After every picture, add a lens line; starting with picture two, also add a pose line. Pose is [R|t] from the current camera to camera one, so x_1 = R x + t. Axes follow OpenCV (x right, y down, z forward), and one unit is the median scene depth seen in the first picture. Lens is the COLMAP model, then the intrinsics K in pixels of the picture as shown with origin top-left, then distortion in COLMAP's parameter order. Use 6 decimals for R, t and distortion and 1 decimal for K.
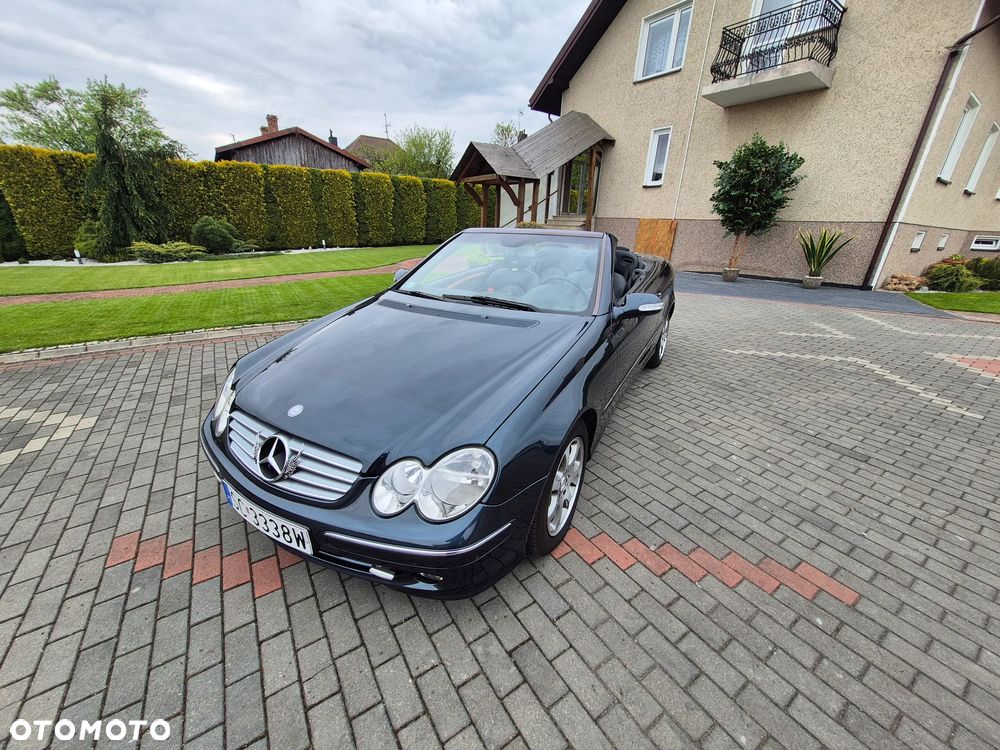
lens RADIAL K [[391.7, 0, 495.2], [0, 391.7, 378.7], [0, 0, 1]] dist [0.001380, -0.000649]
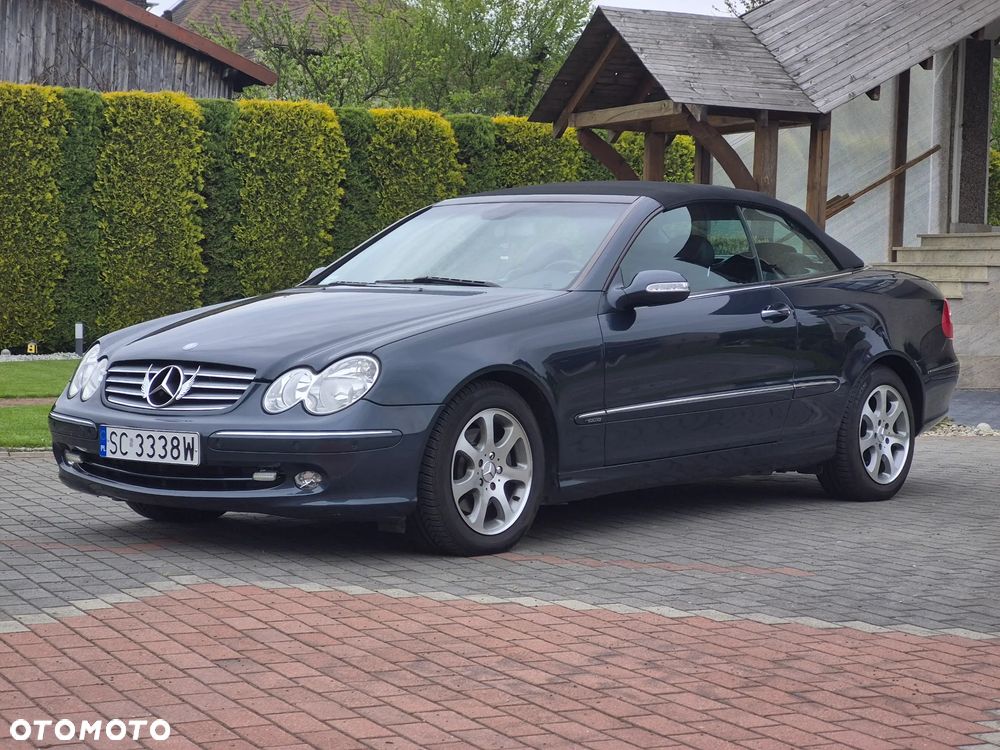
lens RADIAL K [[2134.2, 0, 500.0], [0, 2134.2, 375.0], [0, 0, 1]] dist [0.044353, 0.782140]
pose [[0.986430, 0.004556, -0.164119, 0.335522], [-0.060337, 0.939725, -0.336564, 0.570987], [0.152693, 0.341900, 0.927248, -1.136940]]
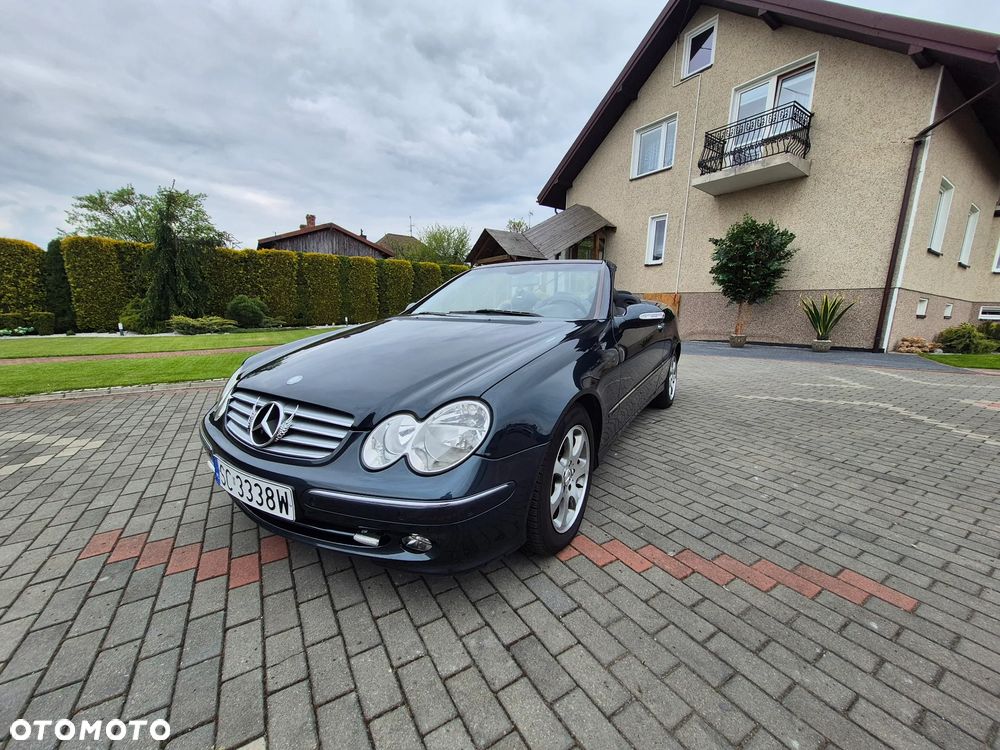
lens RADIAL K [[391.7, 0, 495.2], [0, 391.7, 378.7], [0, 0, 1]] dist [0.001380, -0.000649]
pose [[0.999426, -0.000214, -0.033870, 0.011372], [-0.006703, 0.978951, -0.203986, 0.085991], [0.033201, 0.204096, 0.978388, 0.010646]]
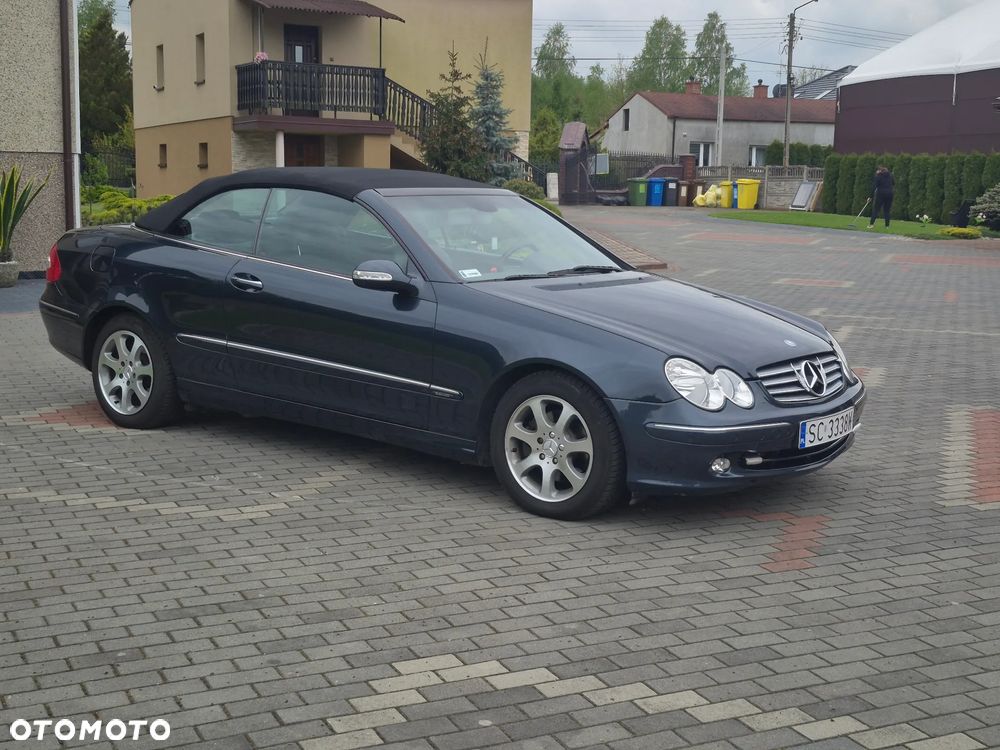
lens RADIAL K [[1351.5, 0, 514.8], [0, 1351.5, 376.1], [0, 0, 1]] dist [0.105374, 0.027293]
pose [[0.125838, -0.161908, 0.978749, -1.396281], [0.355495, 0.928432, 0.107878, -0.168415], [-0.926168, 0.334366, 0.174390, 0.334627]]
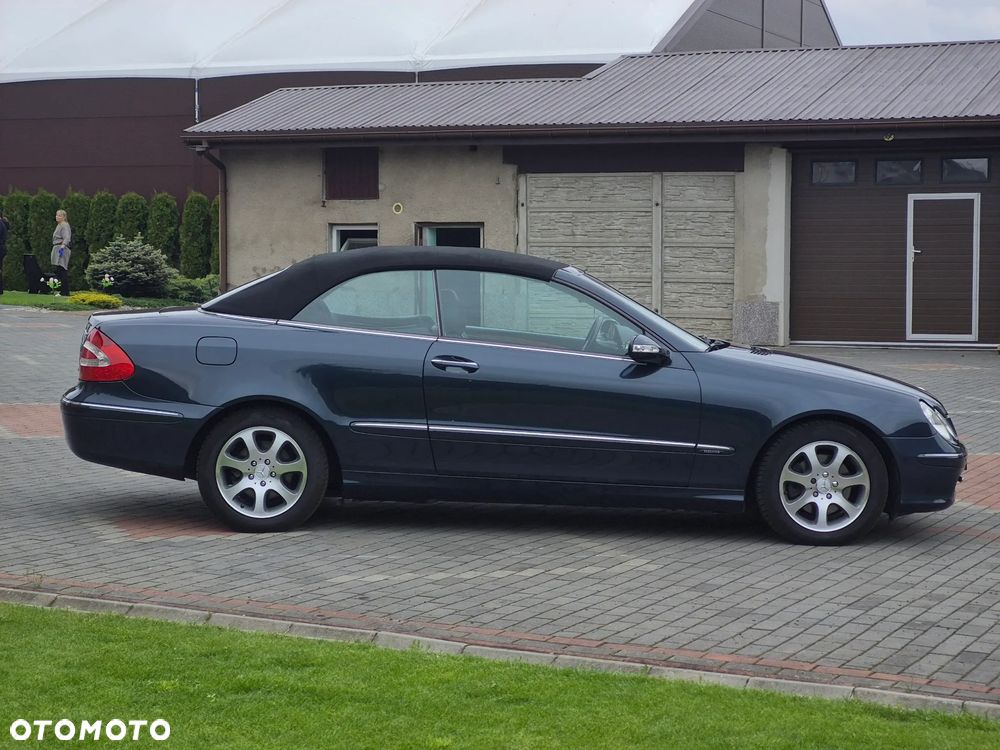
lens RADIAL K [[2134.2, 0, 500.0], [0, 2134.2, 375.0], [0, 0, 1]] dist [0.044353, 0.782140]
pose [[-0.517369, -0.082755, 0.851752, -1.938453], [0.296974, 0.916097, 0.269395, -0.767487], [-0.802580, 0.392325, -0.449384, 1.743088]]
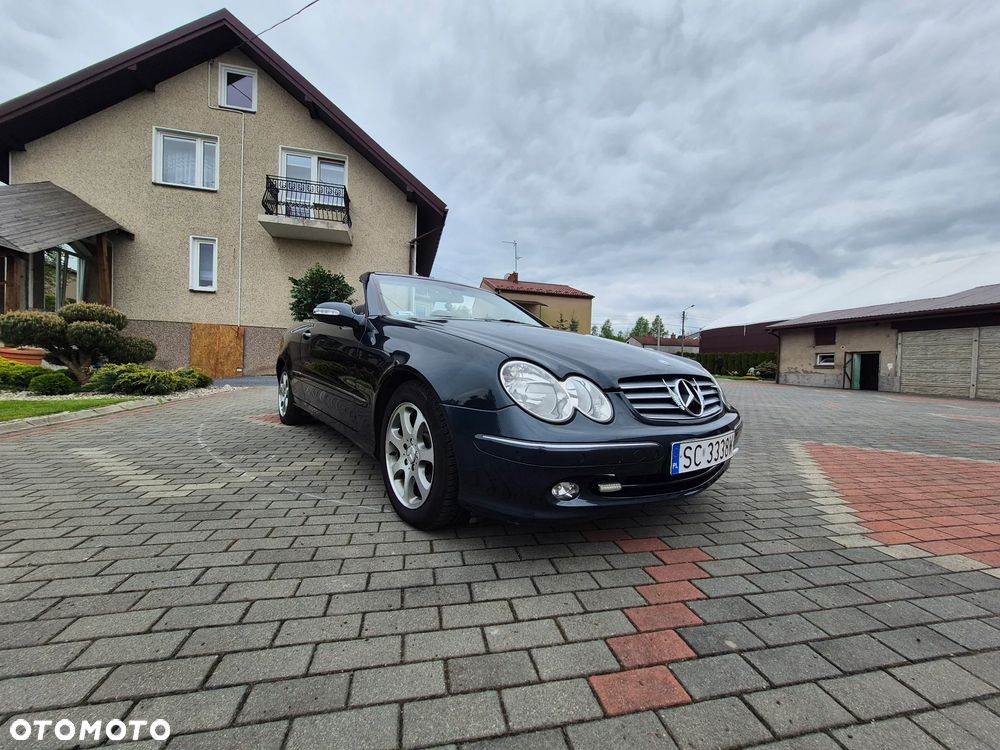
lens RADIAL K [[391.7, 0, 495.2], [0, 391.7, 378.7], [0, 0, 1]] dist [0.001380, -0.000649]
pose [[0.369240, -0.045718, 0.928209, -0.541936], [0.325312, 0.941956, -0.083013, 0.018495], [-0.870537, 0.332609, 0.362681, 0.317144]]
